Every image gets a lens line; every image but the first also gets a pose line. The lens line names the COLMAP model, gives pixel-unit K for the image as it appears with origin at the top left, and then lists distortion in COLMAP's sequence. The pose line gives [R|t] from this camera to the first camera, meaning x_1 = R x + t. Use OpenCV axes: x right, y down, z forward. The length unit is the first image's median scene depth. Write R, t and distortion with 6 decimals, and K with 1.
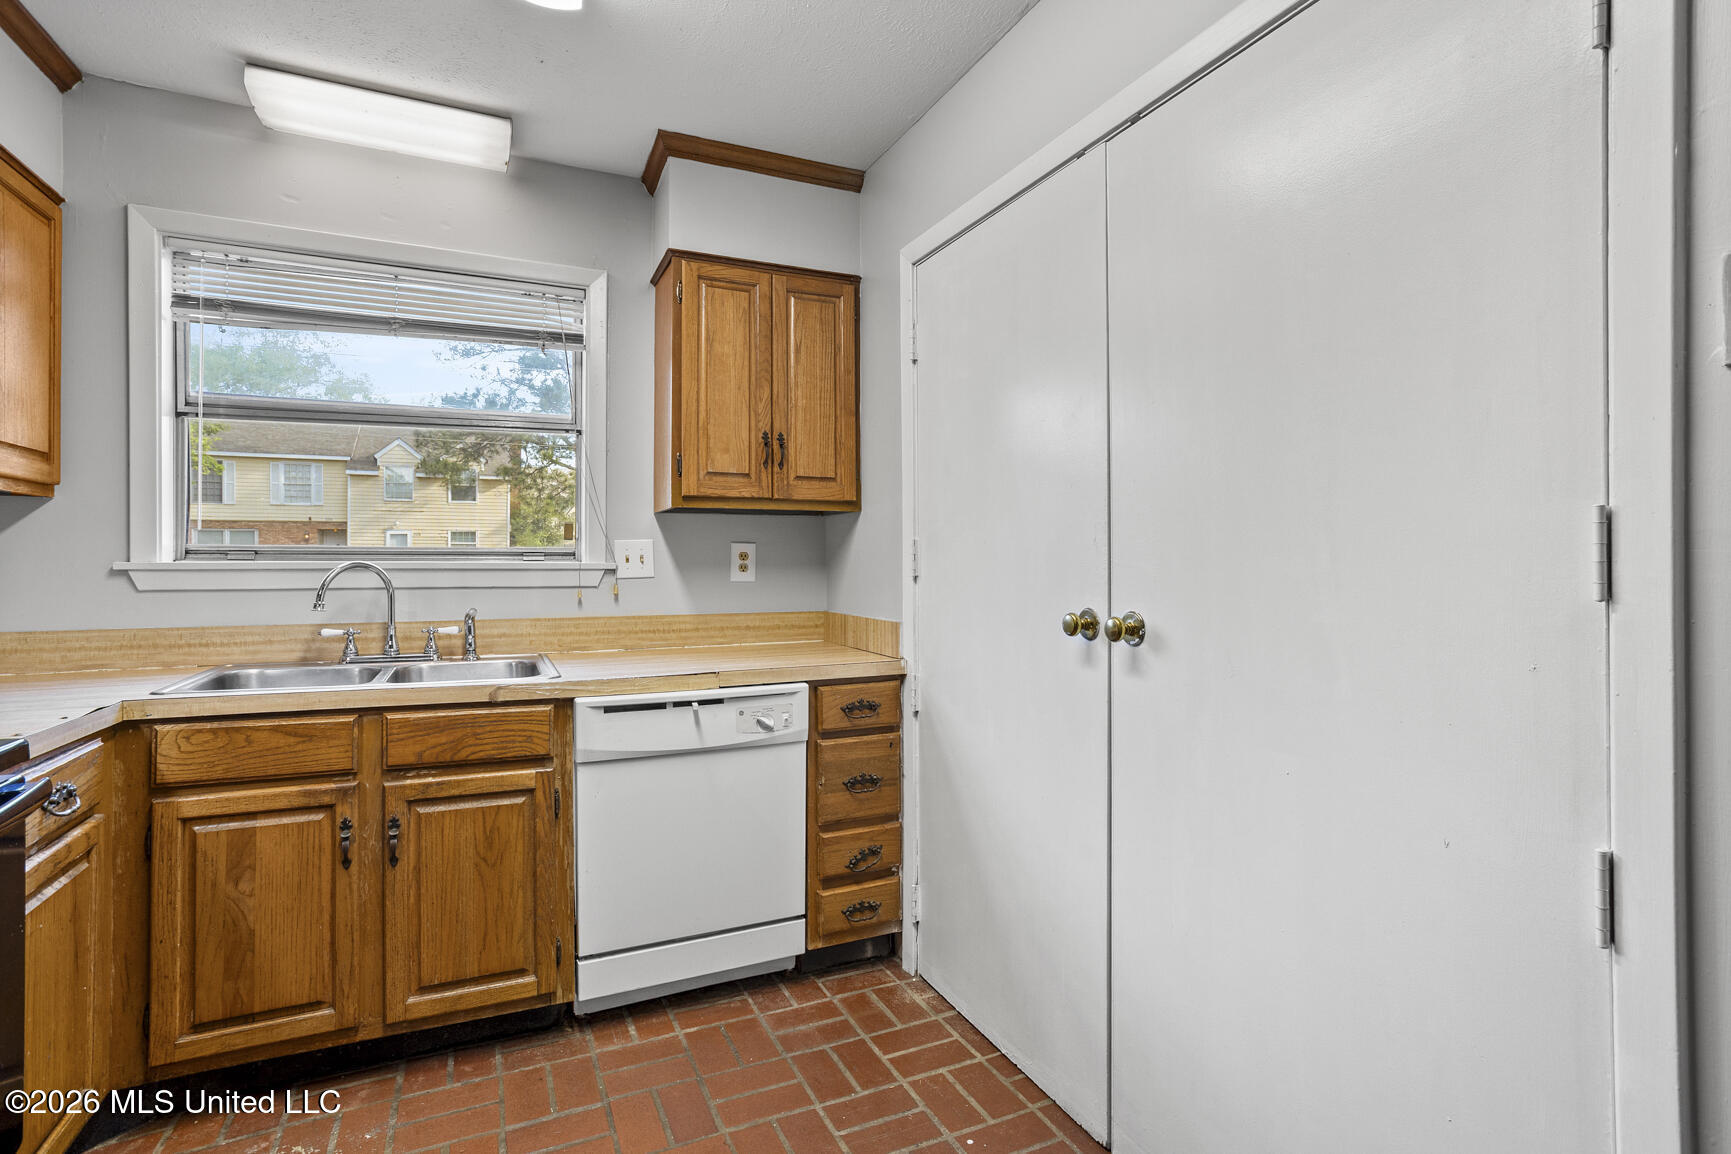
lens RADIAL K [[855.0, 0, 867.7], [0, 855.0, 558.5], [0, 0, 1]] dist [-0.054114, 0.035491]
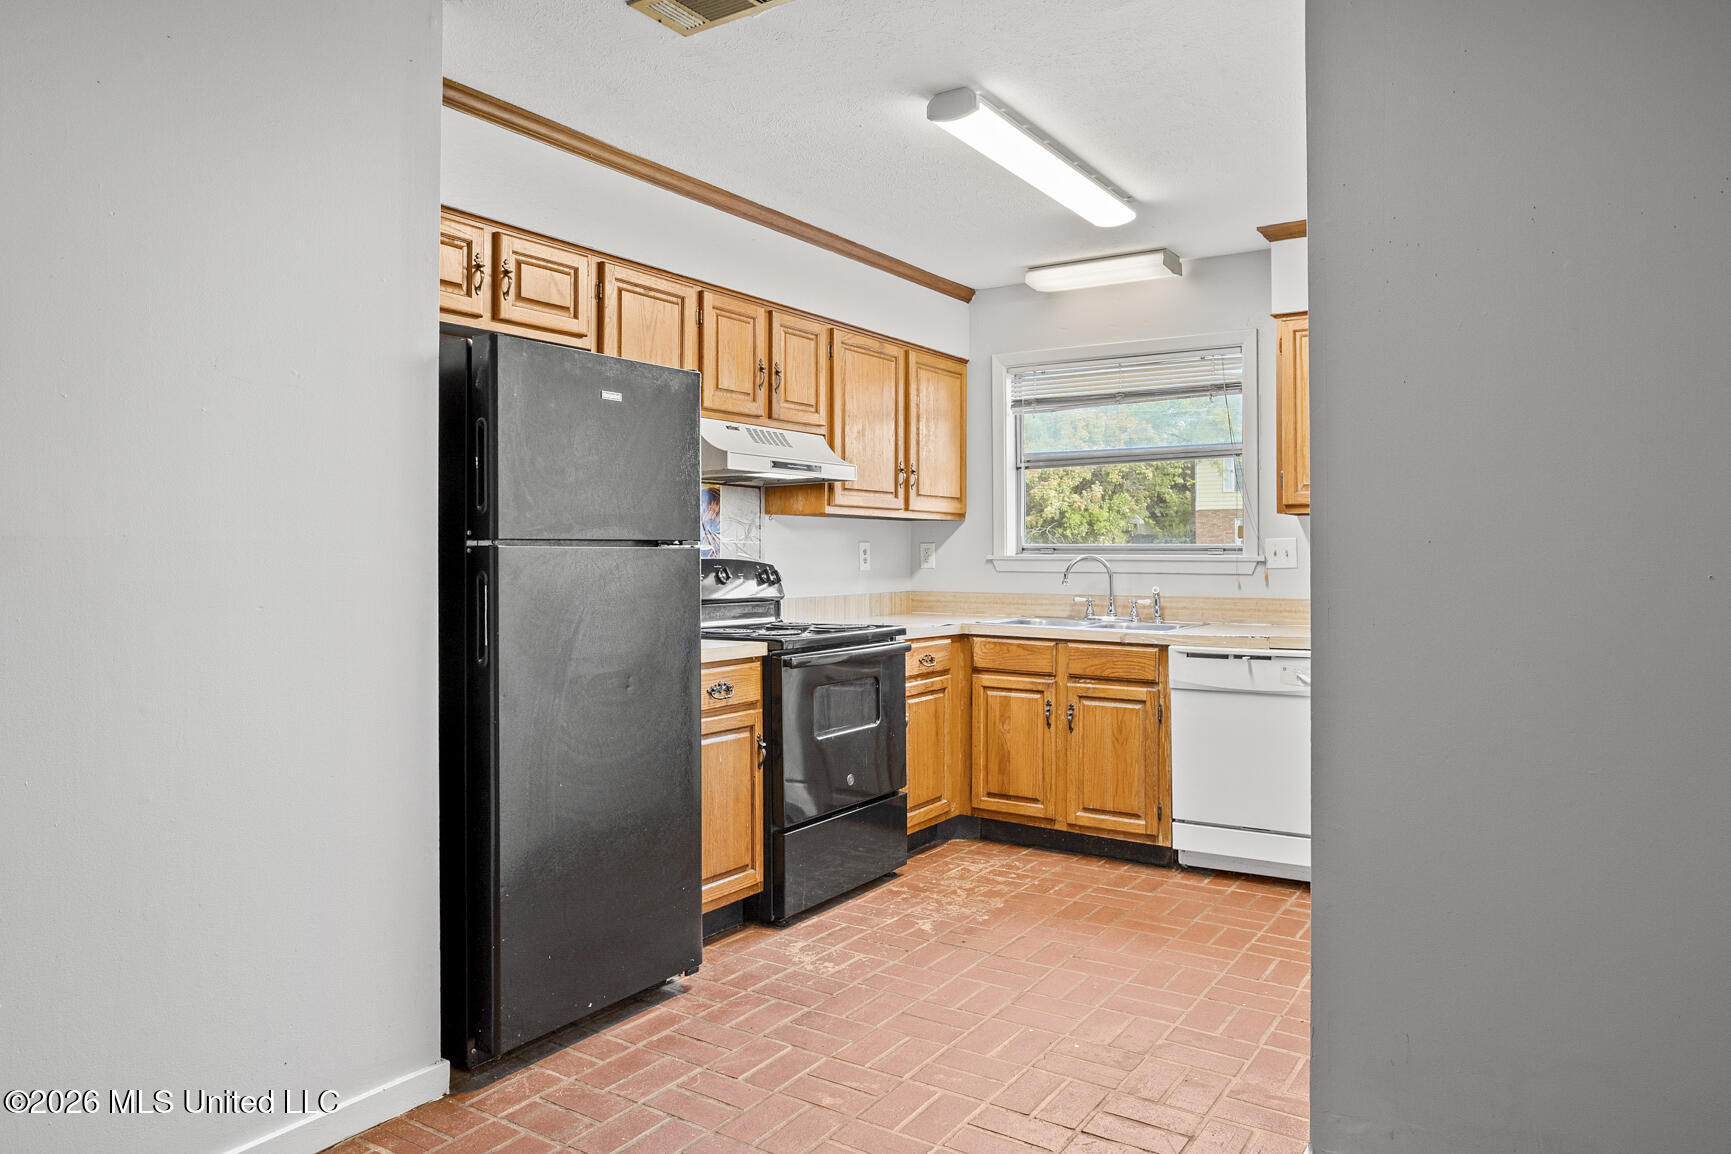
lens RADIAL K [[1119.5, 0, 867.5], [0, 1119.5, 570.0], [0, 0, 1]] dist [-0.000441, 0.000028]
pose [[0.523891, 0.013238, -0.851683, 1.101078], [0.001990, 0.999857, 0.016765, -0.004908], [0.851783, -0.010478, 0.523790, -0.521231]]
